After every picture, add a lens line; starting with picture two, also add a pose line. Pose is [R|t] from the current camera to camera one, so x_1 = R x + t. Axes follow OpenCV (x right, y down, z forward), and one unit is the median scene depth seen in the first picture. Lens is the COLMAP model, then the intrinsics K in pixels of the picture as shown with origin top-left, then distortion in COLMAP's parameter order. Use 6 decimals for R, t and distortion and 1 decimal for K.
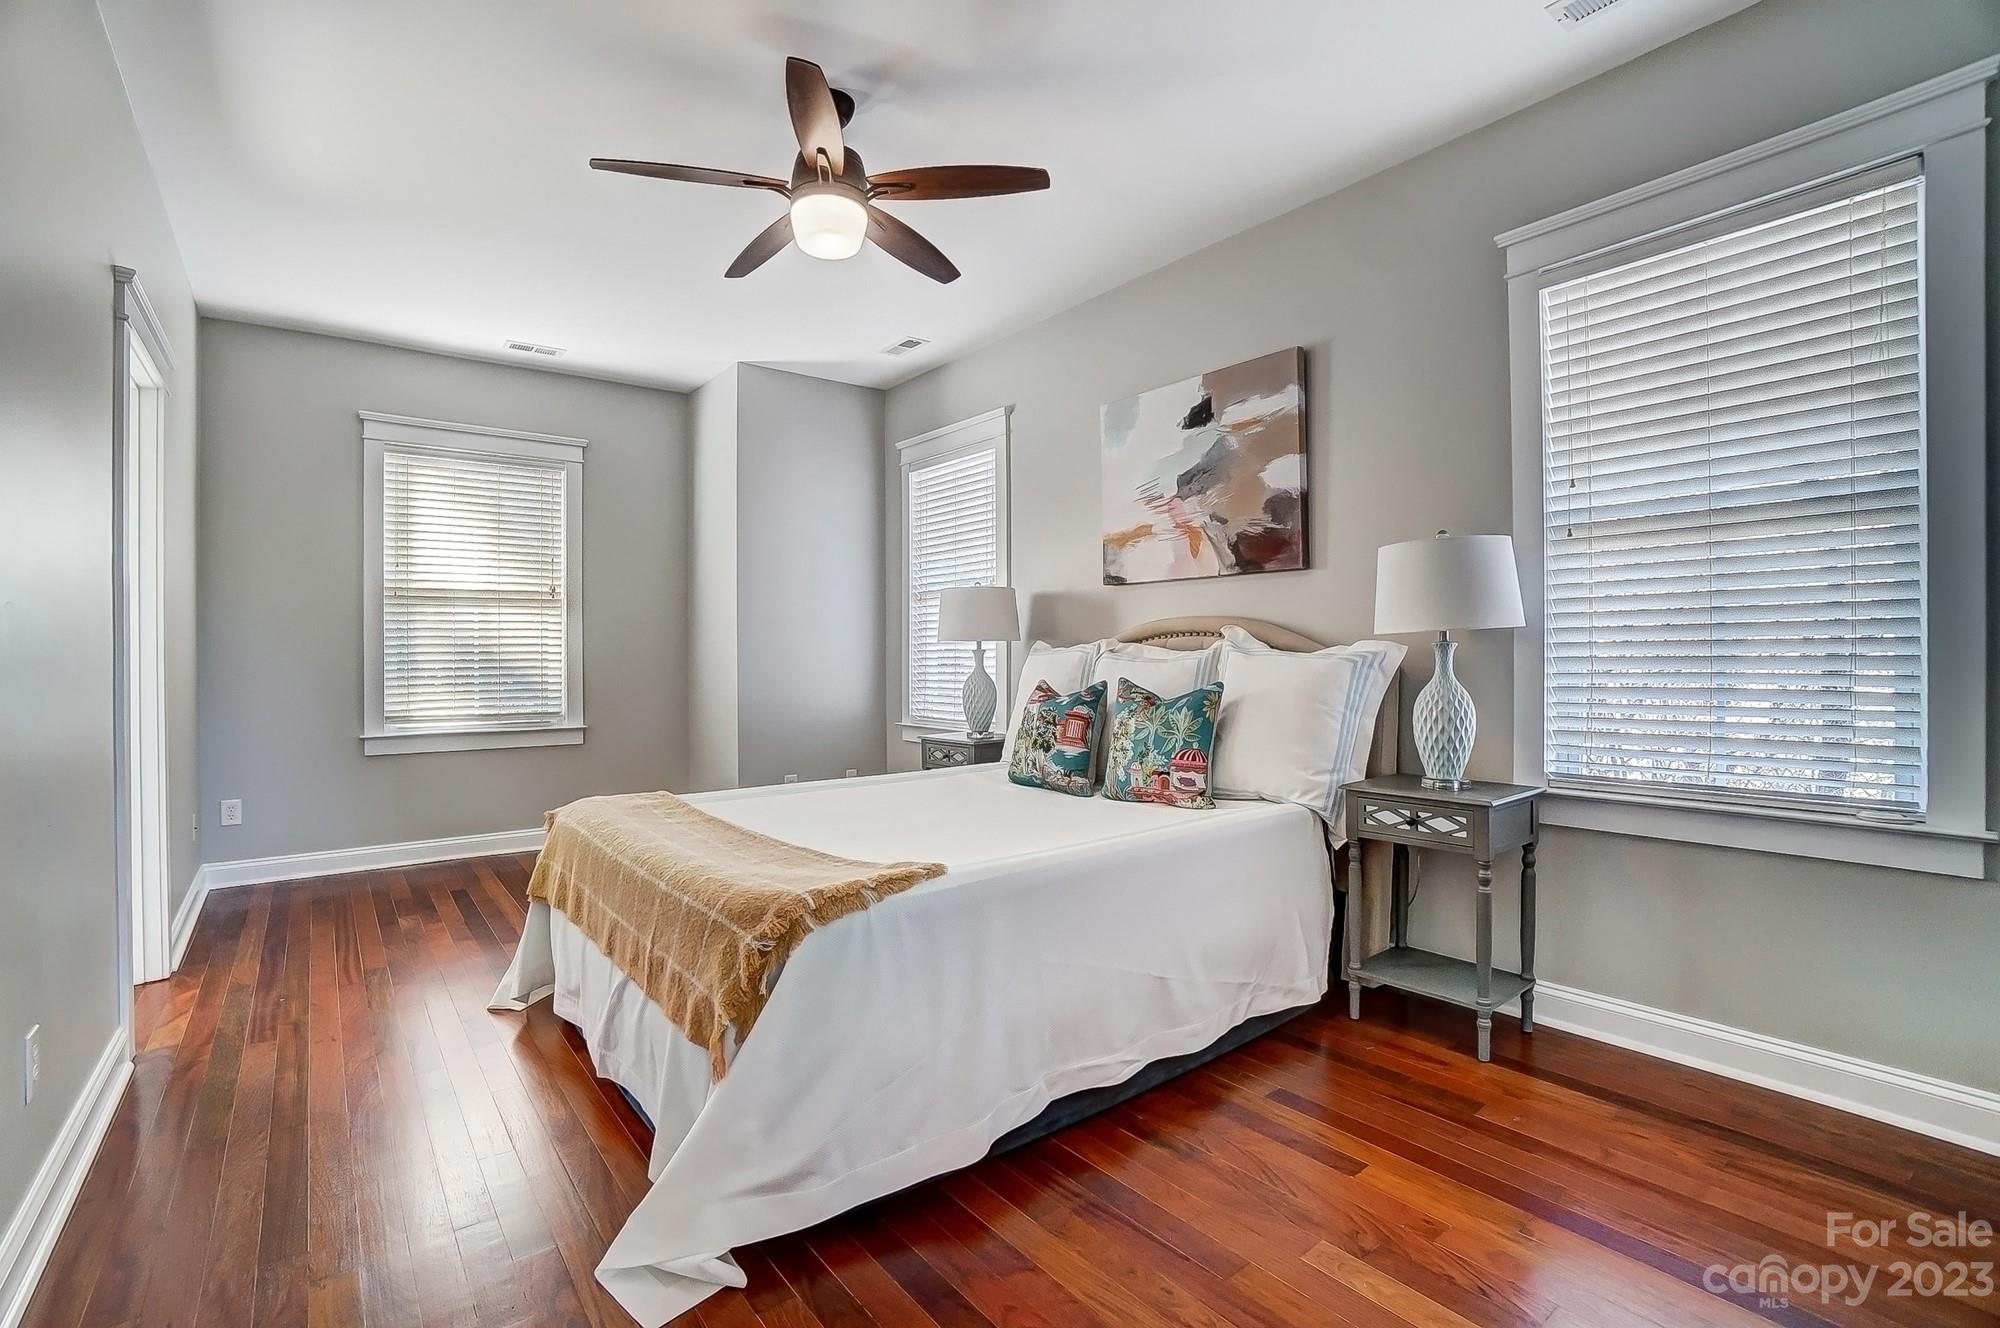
lens RADIAL K [[886.5, 0, 991.1], [0, 886.5, 659.2], [0, 0, 1]] dist [-0.004881, -0.000895]
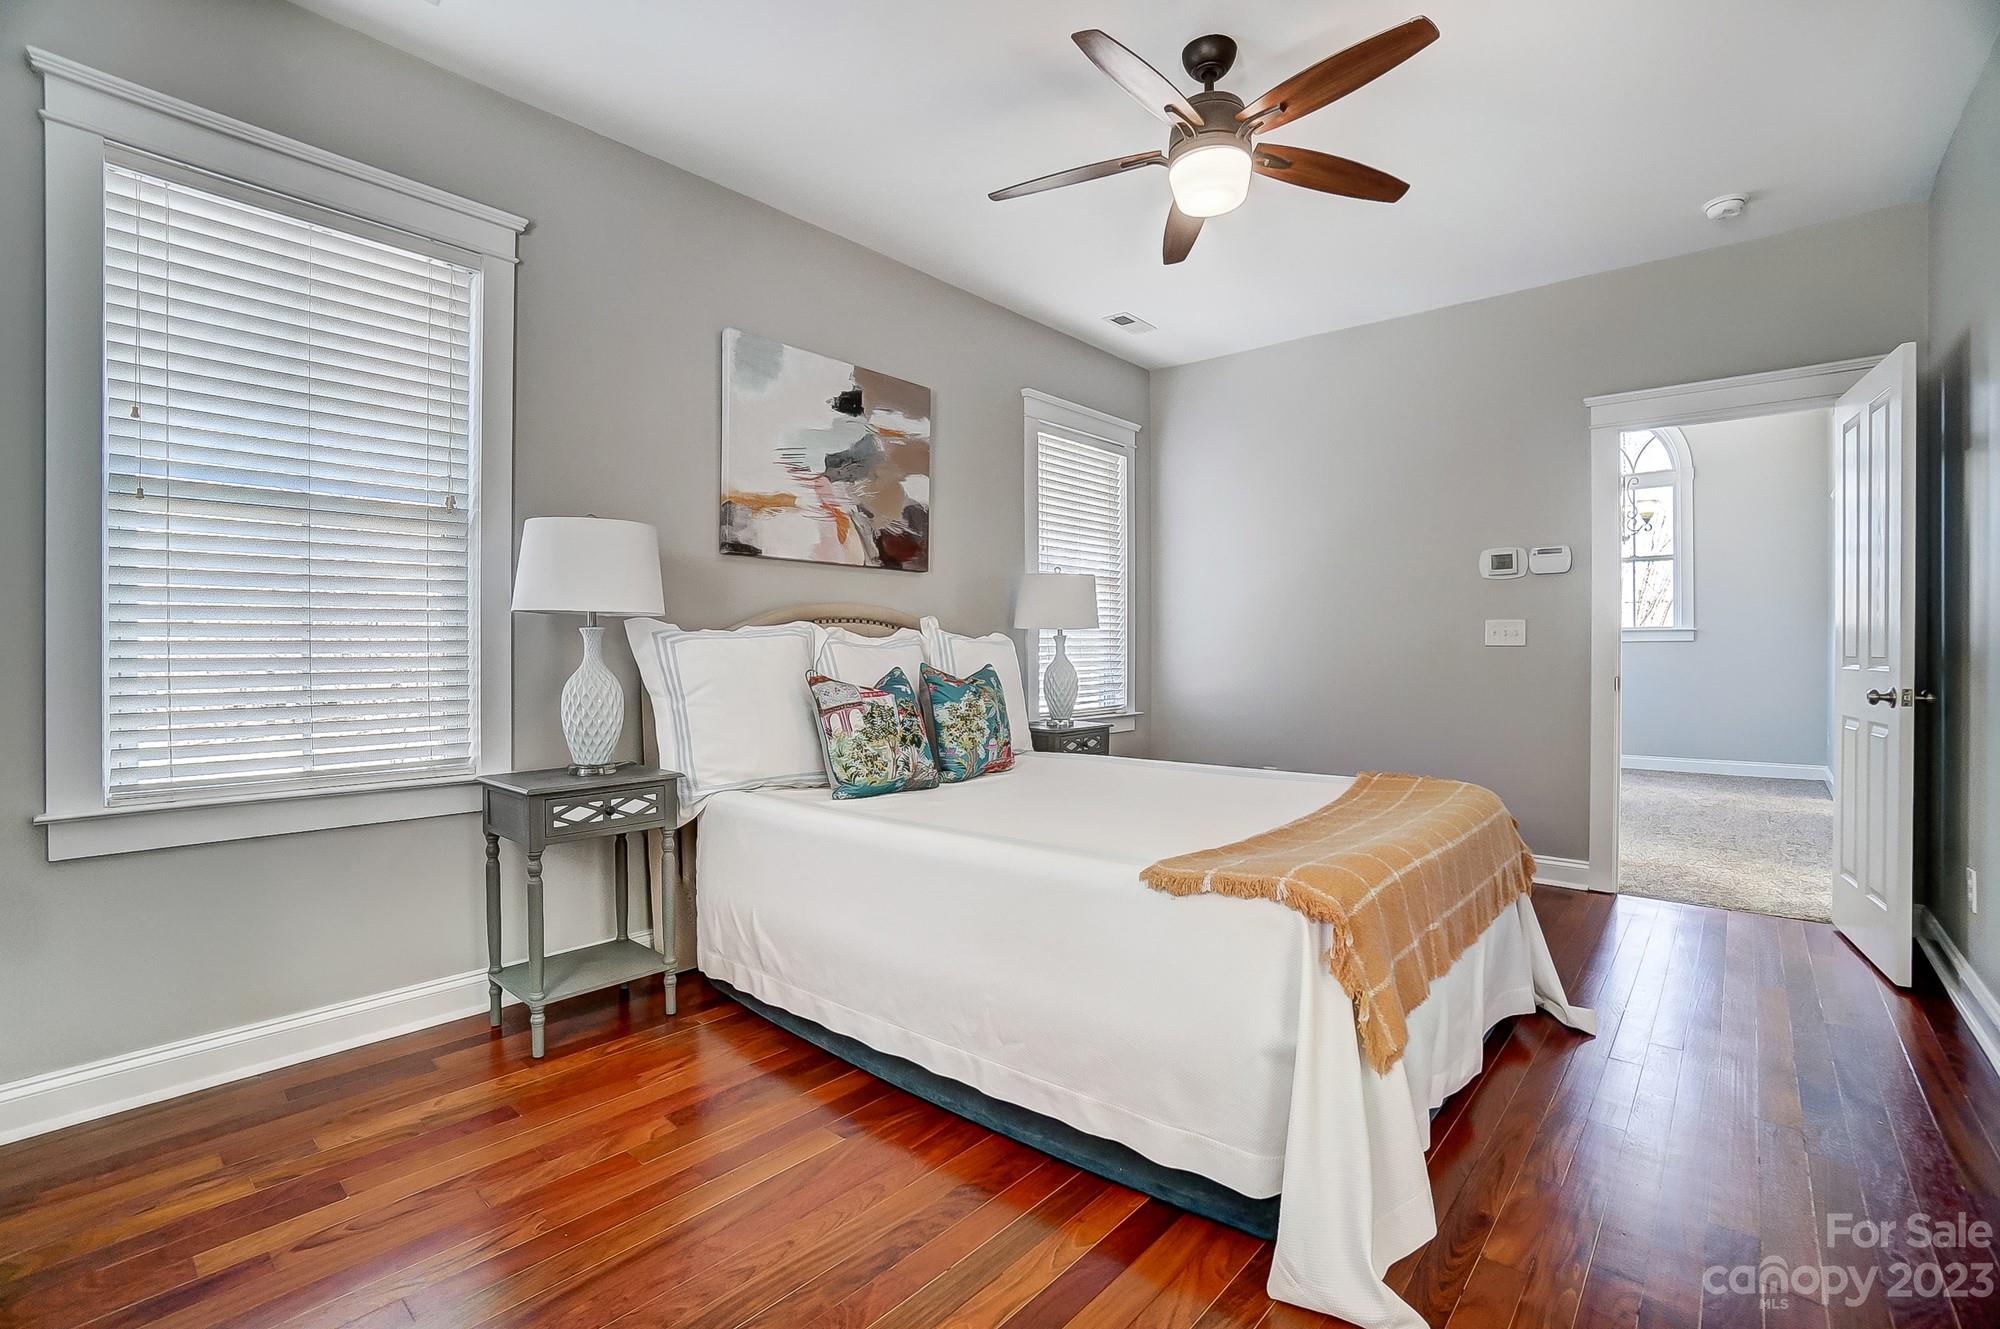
lens RADIAL K [[886.5, 0, 991.1], [0, 886.5, 659.7], [0, 0, 1]] dist [-0.004881, -0.000895]
pose [[-0.157242, -0.008824, 0.987521, -0.792521], [0.002874, 0.999952, 0.009392, 0.007062], [-0.987556, 0.004315, -0.157209, 1.008640]]
